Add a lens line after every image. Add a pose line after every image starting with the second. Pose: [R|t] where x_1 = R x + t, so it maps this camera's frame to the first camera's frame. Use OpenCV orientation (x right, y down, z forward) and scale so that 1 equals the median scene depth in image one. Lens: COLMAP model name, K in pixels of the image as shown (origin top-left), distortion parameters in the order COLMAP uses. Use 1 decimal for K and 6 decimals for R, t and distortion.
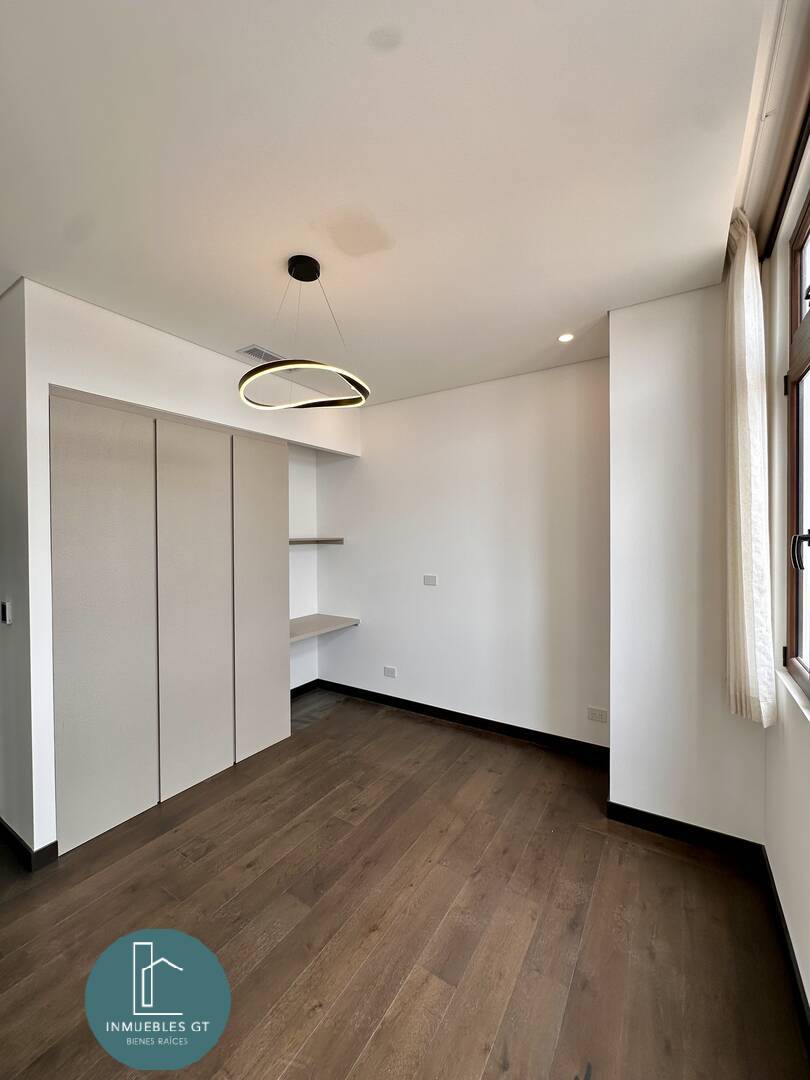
lens RADIAL K [[431.6, 0, 407.8], [0, 431.6, 536.0], [0, 0, 1]] dist [-0.002997, 0.000285]
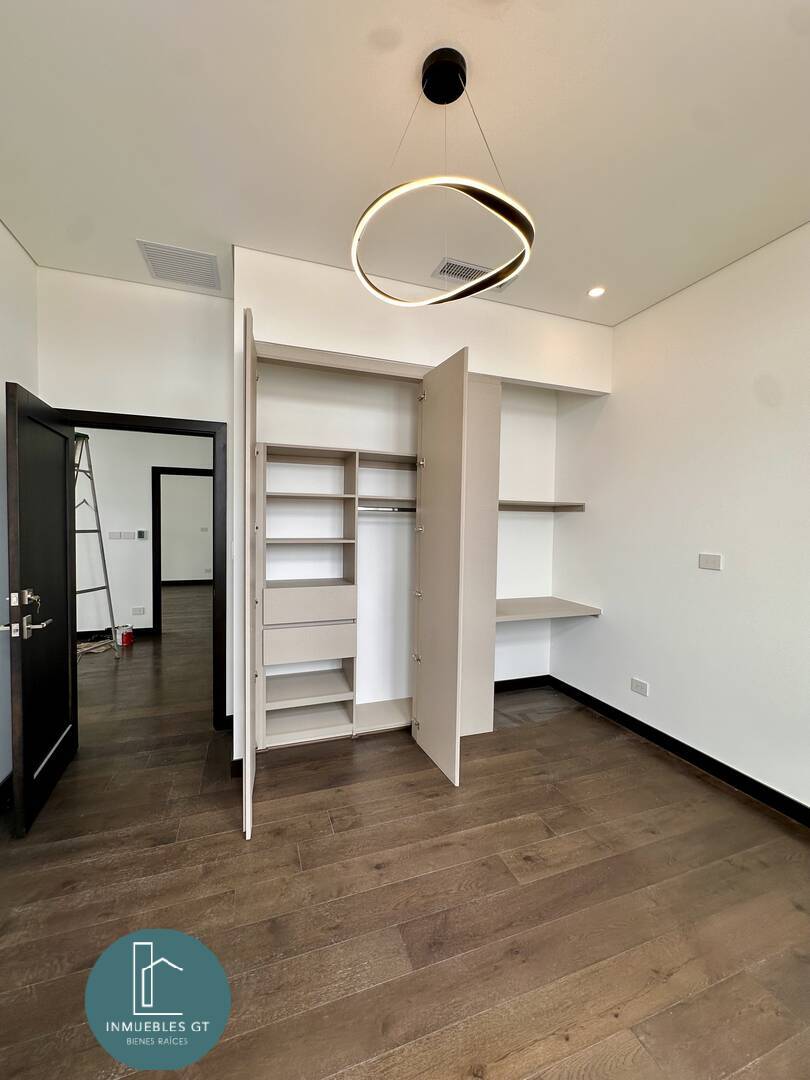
lens RADIAL K [[431.6, 0, 407.1], [0, 431.6, 541.3], [0, 0, 1]] dist [-0.002997, 0.000285]
pose [[0.787798, 0.039140, -0.614689, 0.123821], [-0.020030, 0.999079, 0.037946, 0.077797], [0.615608, -0.017581, 0.787856, 0.293710]]
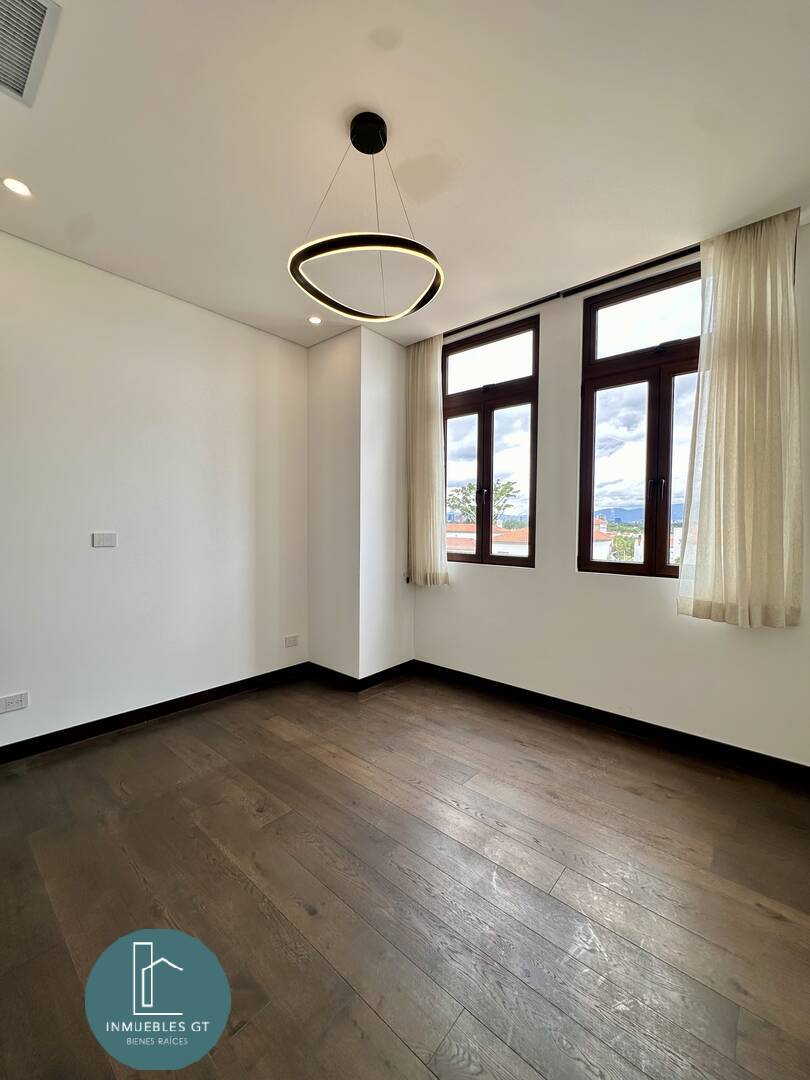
lens RADIAL K [[431.6, 0, 404.4], [0, 431.6, 535.5], [0, 0, 1]] dist [-0.002997, 0.000285]
pose [[0.149074, -0.015982, 0.988697, -0.774879], [-0.006222, 0.999834, 0.017100, 0.110278], [-0.988807, -0.008700, 0.148949, 0.572420]]
